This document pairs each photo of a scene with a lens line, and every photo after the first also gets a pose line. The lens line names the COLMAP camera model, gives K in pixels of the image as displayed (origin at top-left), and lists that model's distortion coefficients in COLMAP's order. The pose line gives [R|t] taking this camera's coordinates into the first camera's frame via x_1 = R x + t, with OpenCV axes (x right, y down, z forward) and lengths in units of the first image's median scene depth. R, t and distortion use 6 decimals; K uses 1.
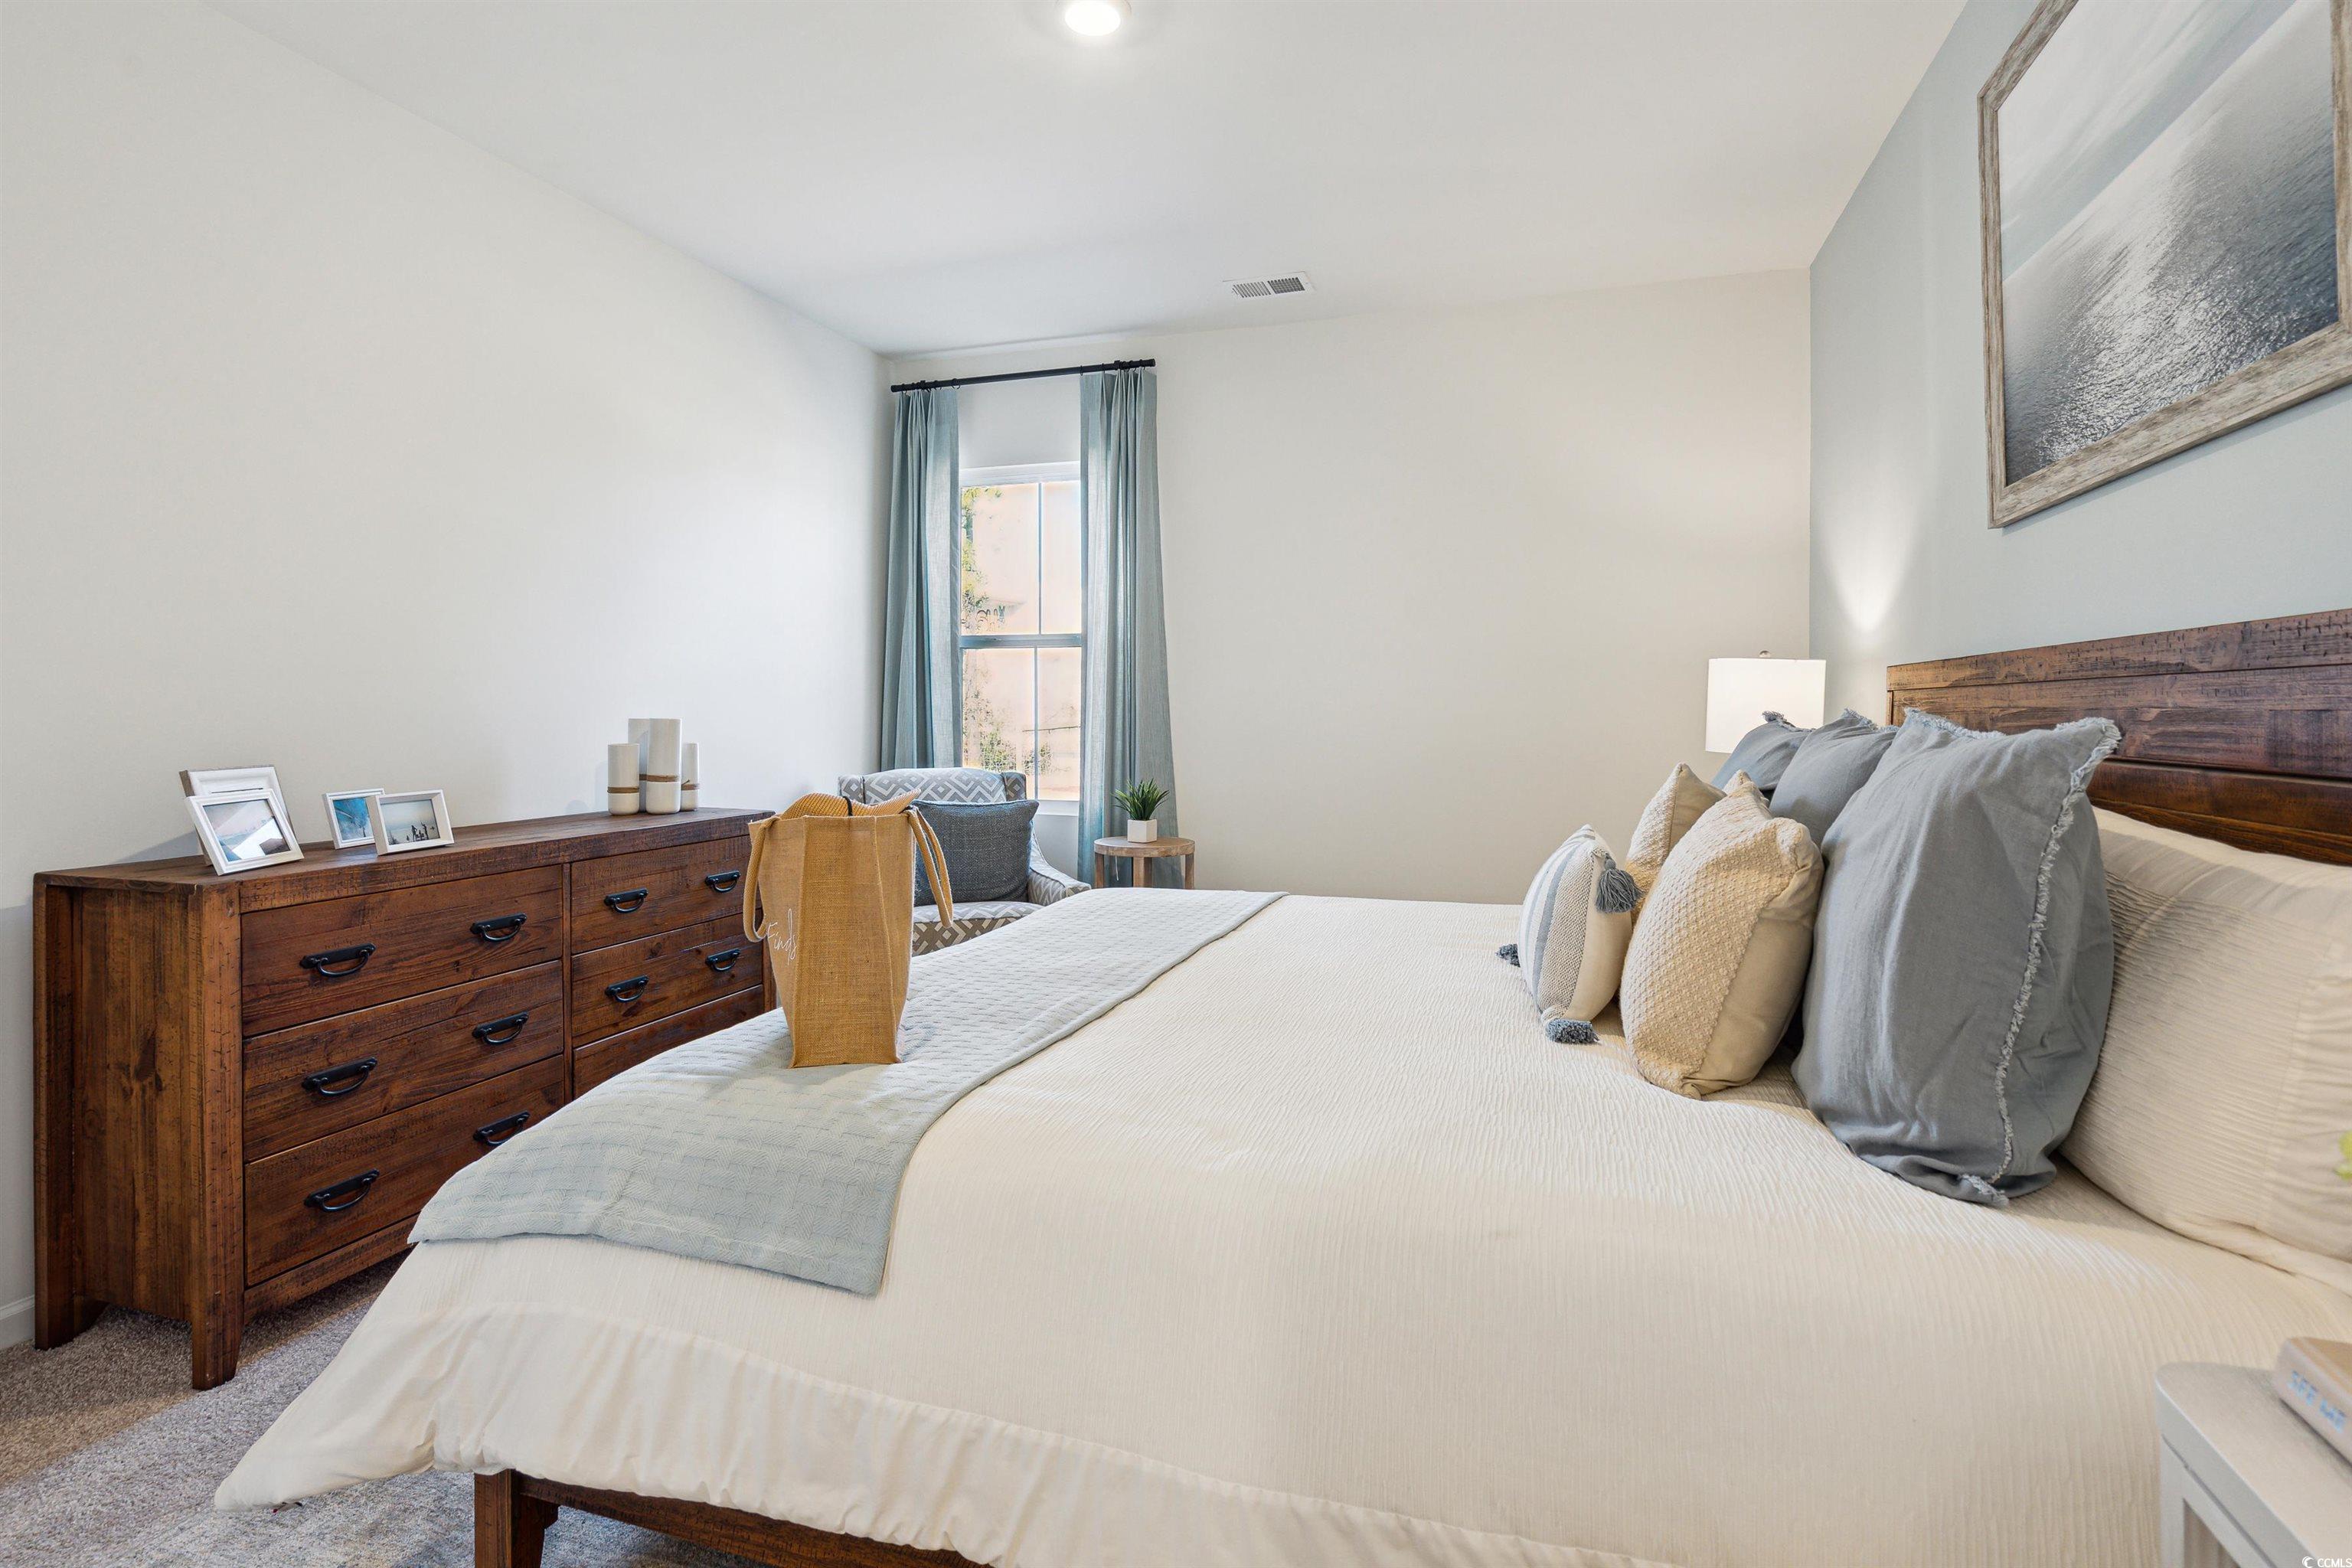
lens RADIAL K [[1126.5, 0, 1178.9], [0, 1126.5, 712.5], [0, 0, 1]] dist [-0.000706, -0.000219]
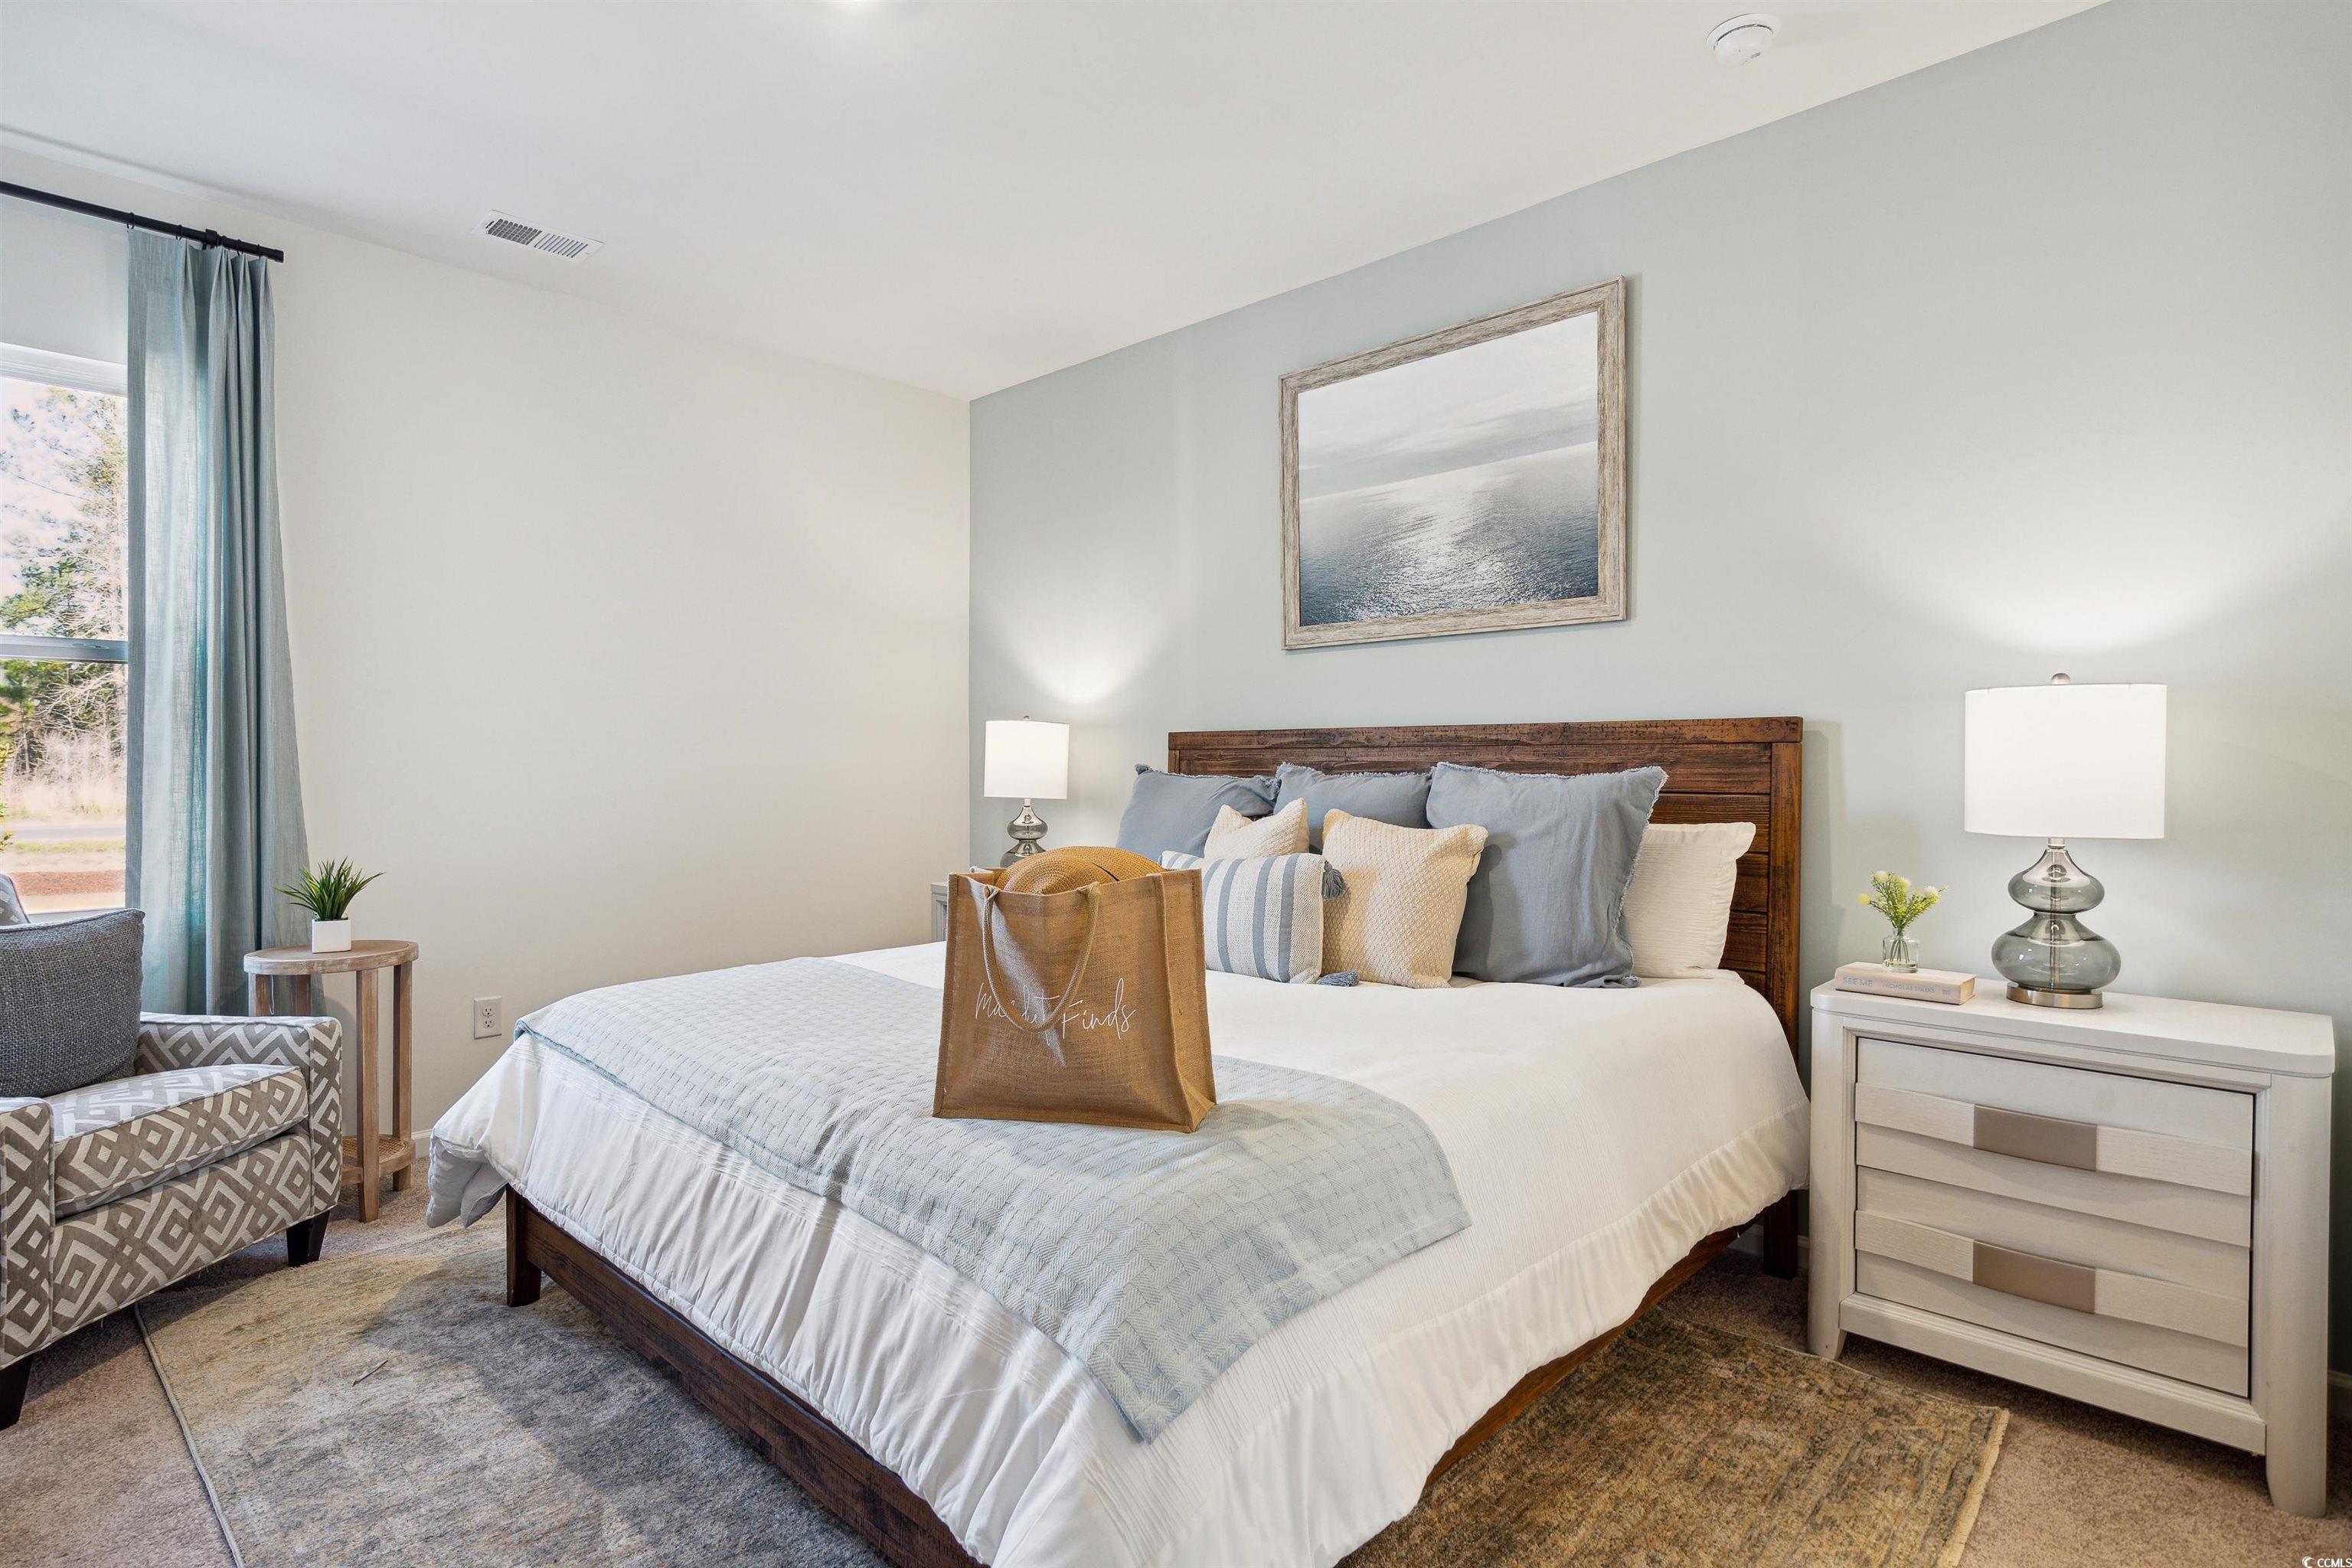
lens RADIAL K [[1179.2, 0, 1176.0], [0, 1179.2, 784.0], [0, 0, 1]] dist [-0.001470, -0.000148]
pose [[0.446415, -0.015322, 0.894695, -0.535770], [0.001970, 0.999868, 0.016140, 0.000166], [-0.894824, -0.005443, 0.446386, 0.239394]]
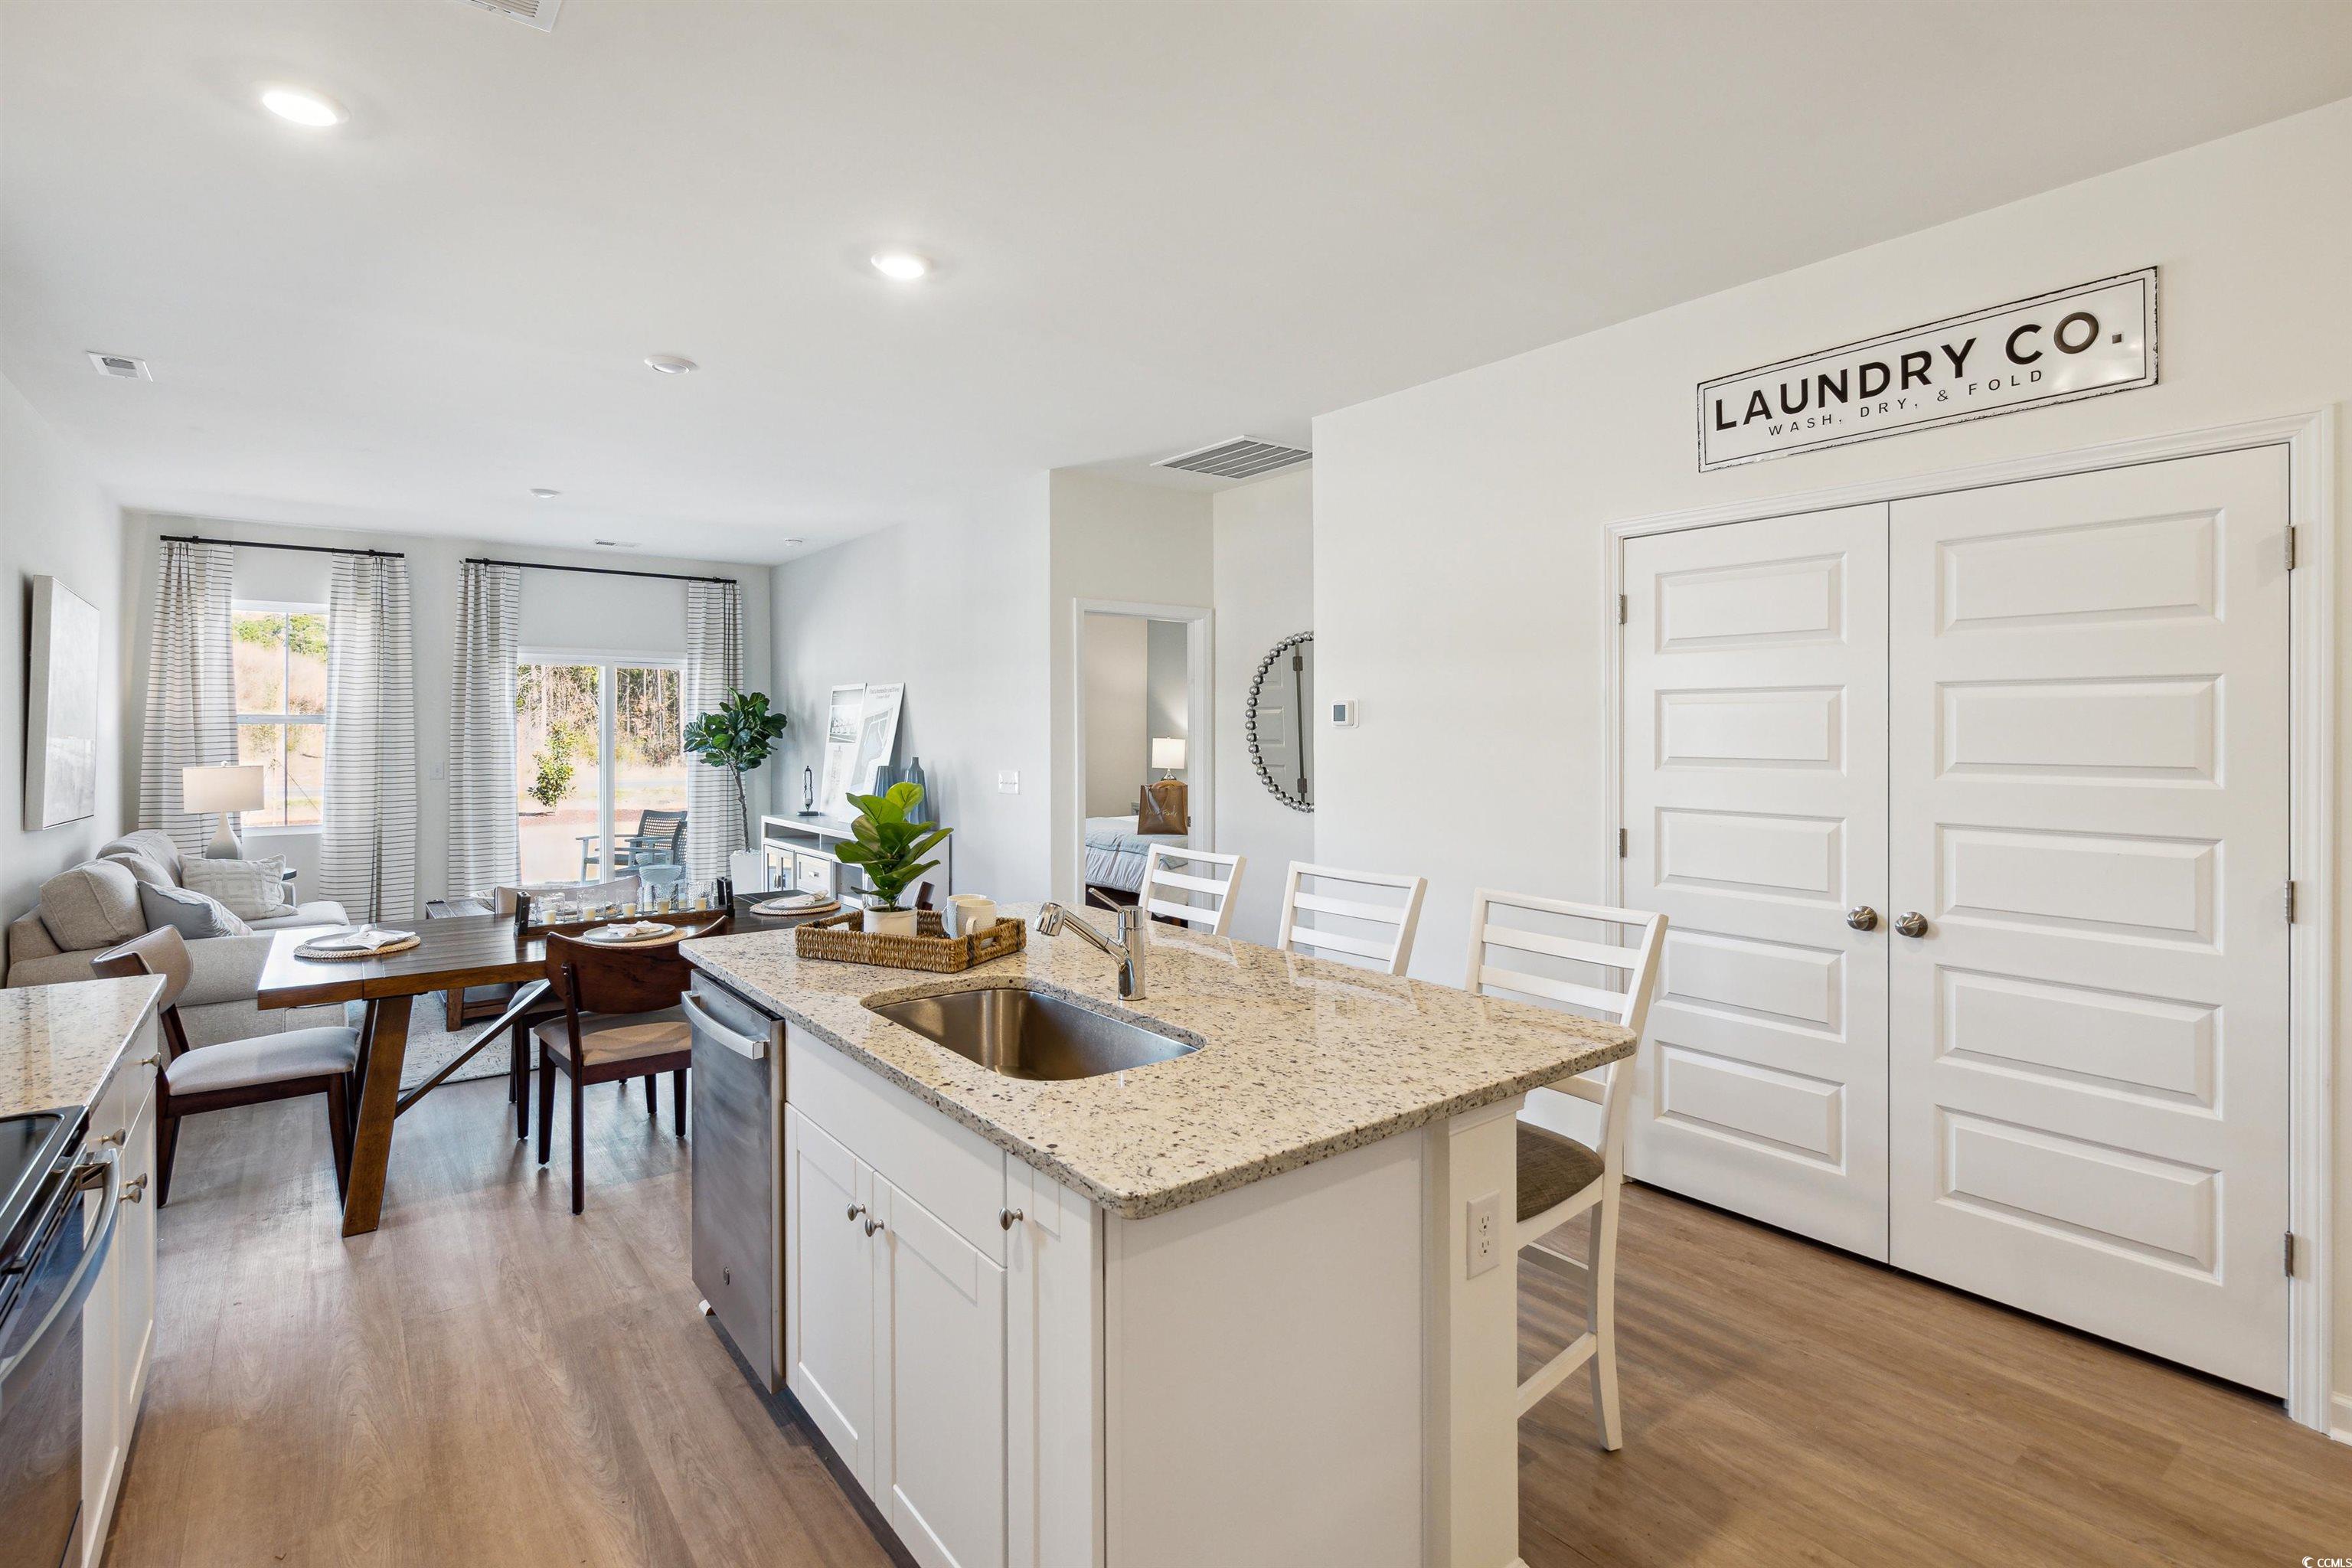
lens RADIAL K [[1141.6, 0, 1178.9], [0, 1141.6, 738.6], [0, 0, 1]] dist [-0.019443, -0.000096]
pose [[0.575280, -0.003765, 0.817948, -1.995391], [0.001694, 0.999993, 0.003412, -0.056364], [-0.817955, -0.000577, 0.575282, -0.857802]]
